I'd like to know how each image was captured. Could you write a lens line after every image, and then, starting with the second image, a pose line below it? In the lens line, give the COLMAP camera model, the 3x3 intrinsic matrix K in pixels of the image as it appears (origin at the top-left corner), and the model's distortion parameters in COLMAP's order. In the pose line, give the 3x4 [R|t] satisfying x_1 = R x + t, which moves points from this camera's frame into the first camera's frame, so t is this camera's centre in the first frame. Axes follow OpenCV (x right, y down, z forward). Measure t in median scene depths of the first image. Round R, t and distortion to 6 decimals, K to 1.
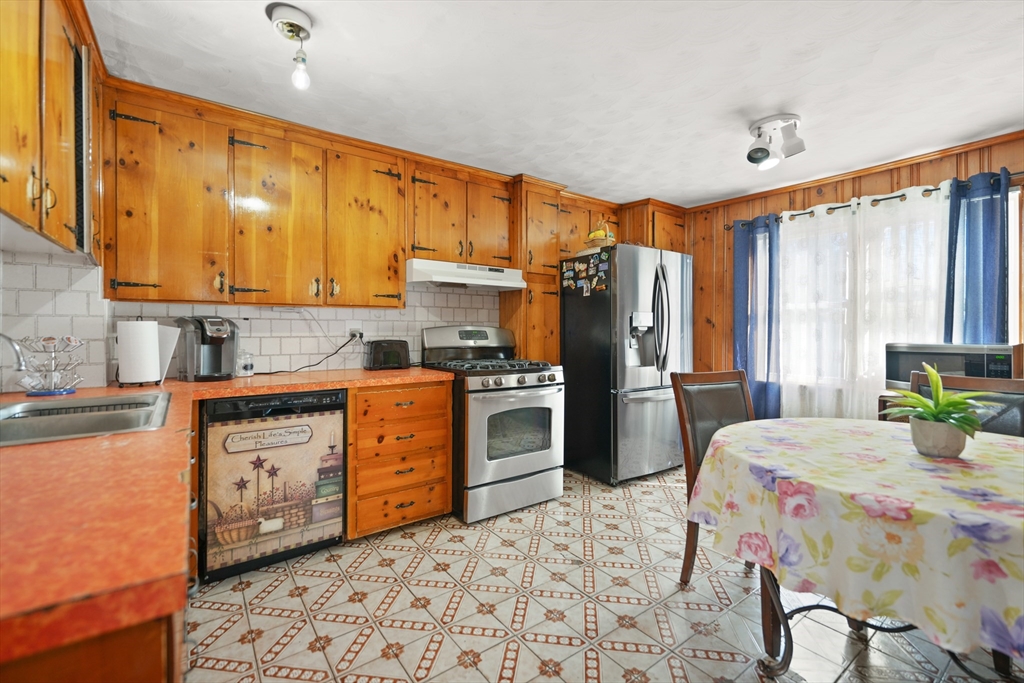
lens RADIAL K [[440.3, 0, 515.0], [0, 440.3, 334.2], [0, 0, 1]] dist [0.001153, 0.000503]
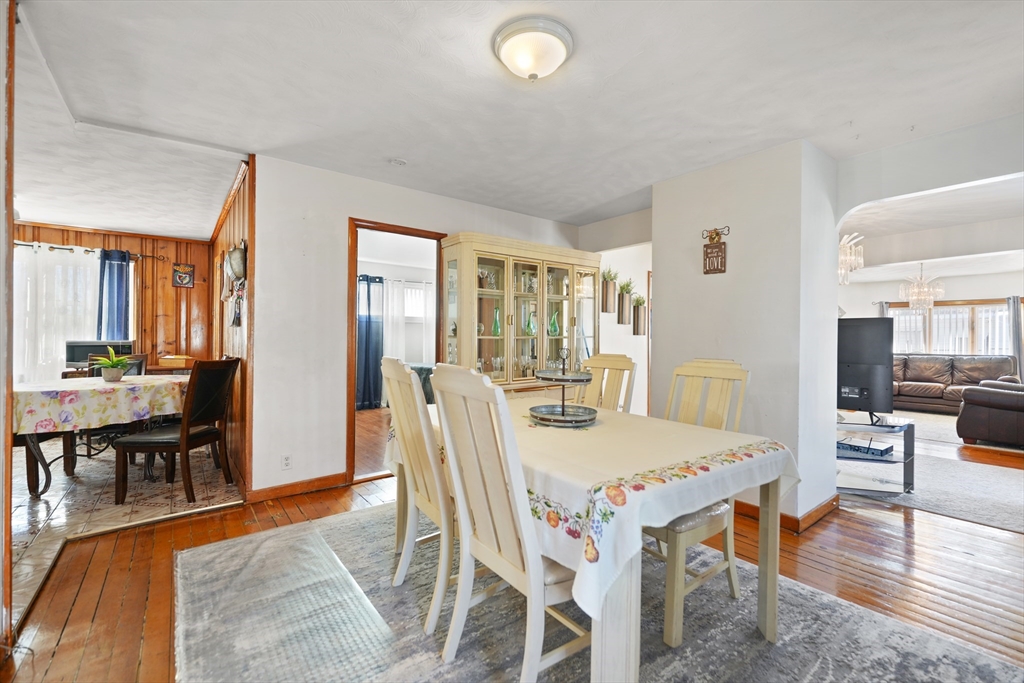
lens RADIAL K [[429.6, 0, 512.0], [0, 429.6, 341.5], [0, 0, 1]] dist [-0.000671, -0.000146]
pose [[-0.018646, -0.004519, 0.999816, -0.759399], [-0.007052, 0.999966, 0.004388, 0.003152], [-0.999801, -0.006969, -0.018677, -0.613900]]
